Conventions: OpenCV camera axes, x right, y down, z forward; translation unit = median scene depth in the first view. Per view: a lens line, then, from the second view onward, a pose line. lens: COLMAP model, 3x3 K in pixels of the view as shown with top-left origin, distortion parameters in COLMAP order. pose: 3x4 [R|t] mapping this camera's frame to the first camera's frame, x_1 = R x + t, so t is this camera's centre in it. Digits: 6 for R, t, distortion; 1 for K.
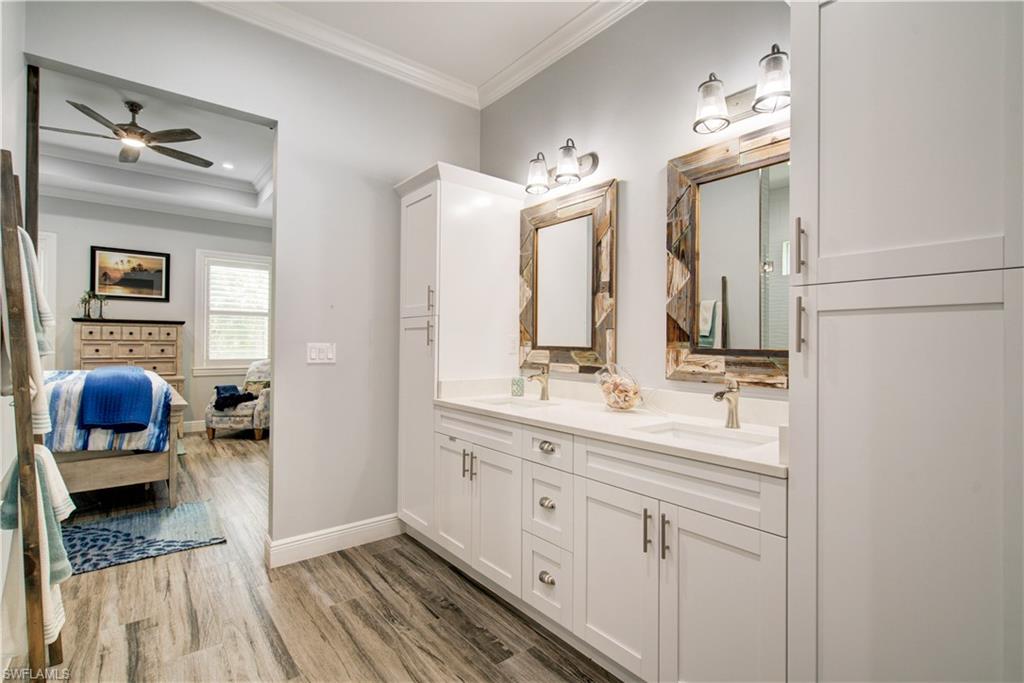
lens RADIAL K [[475.4, 0, 503.4], [0, 475.4, 336.3], [0, 0, 1]] dist [0.003798, -0.001913]
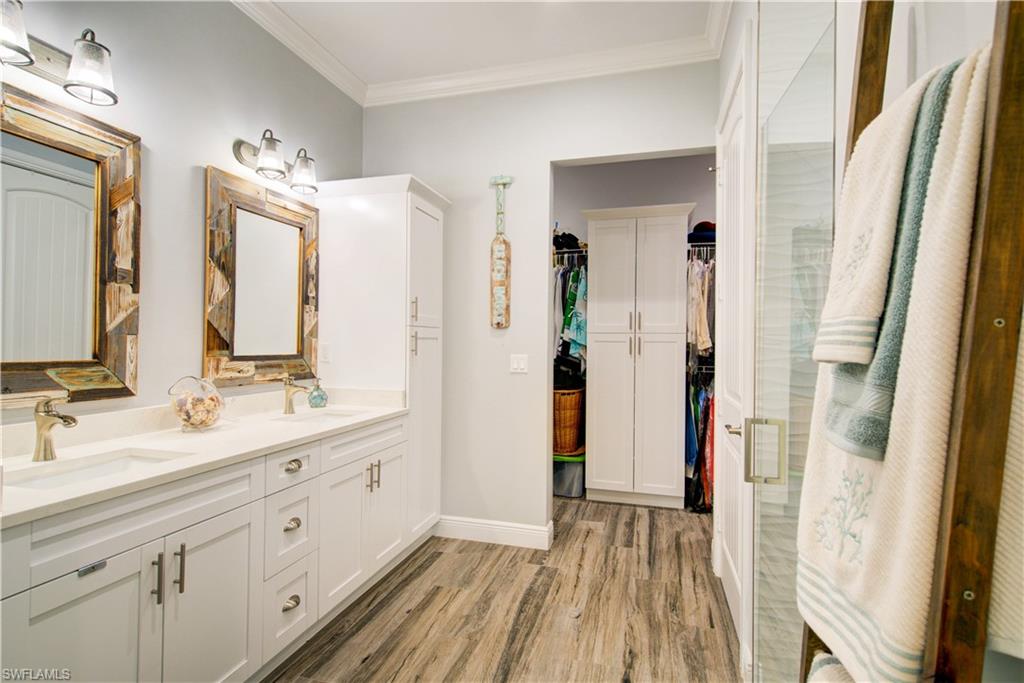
lens RADIAL K [[475.4, 0, 507.8], [0, 475.4, 343.3], [0, 0, 1]] dist [0.003798, -0.001913]
pose [[-0.574488, -0.013699, 0.818398, -0.830039], [-0.024022, 0.999711, -0.000129, -0.018372], [-0.818160, -0.019734, -0.574652, 1.078309]]
